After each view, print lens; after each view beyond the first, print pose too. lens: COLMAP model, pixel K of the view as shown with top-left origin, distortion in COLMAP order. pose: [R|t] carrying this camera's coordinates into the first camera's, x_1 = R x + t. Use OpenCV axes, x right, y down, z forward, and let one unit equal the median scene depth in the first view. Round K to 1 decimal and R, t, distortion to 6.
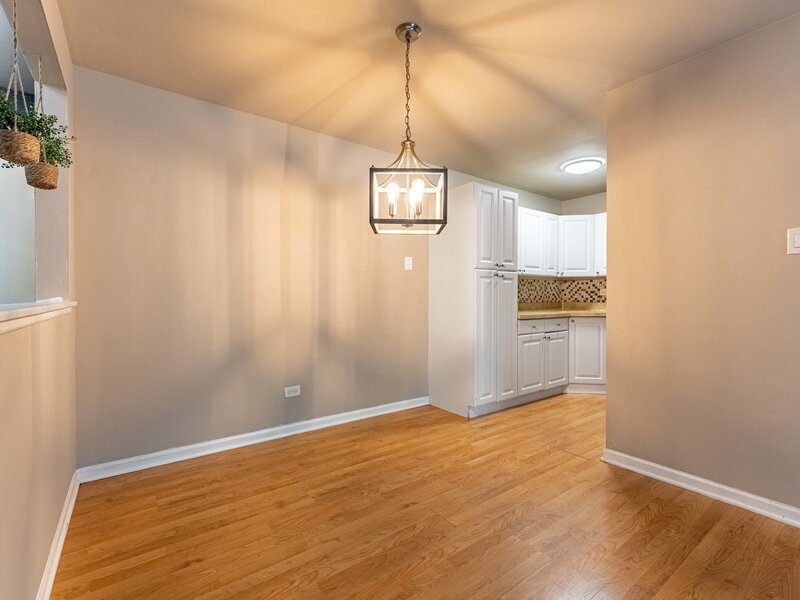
lens RADIAL K [[370.7, 0, 402.2], [0, 370.7, 296.8], [0, 0, 1]] dist [0.004357, 0.000620]
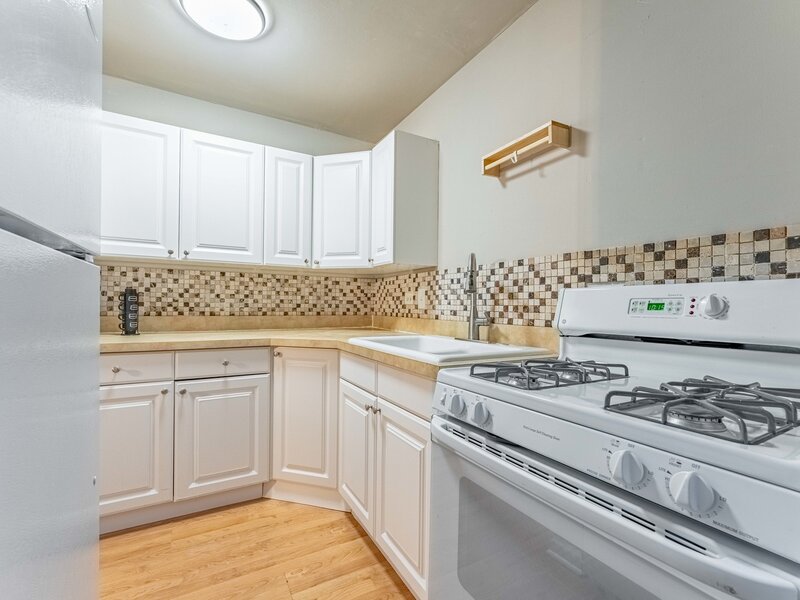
lens RADIAL K [[370.7, 0, 406.6], [0, 370.7, 303.2], [0, 0, 1]] dist [0.004357, 0.000620]
pose [[0.993937, 0.013556, -0.109113, 0.606441], [-0.014212, 0.999885, -0.005232, -0.002602], [0.109030, 0.006751, 0.994016, 0.468974]]
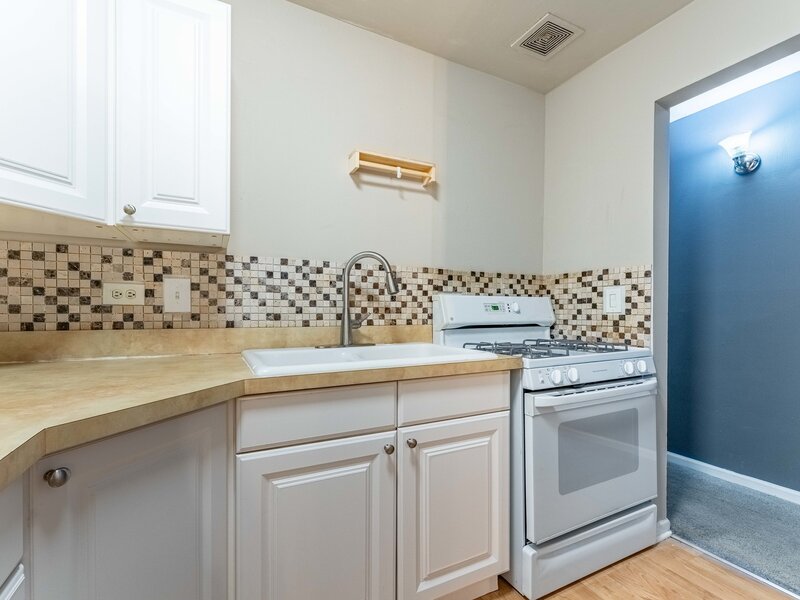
lens RADIAL K [[370.7, 0, 389.7], [0, 370.7, 313.3], [0, 0, 1]] dist [0.004357, 0.000620]
pose [[0.172533, -0.006428, 0.984983, 0.302141], [-0.005613, 0.999956, 0.007509, -0.000460], [-0.984988, -0.006825, 0.172489, 0.754325]]
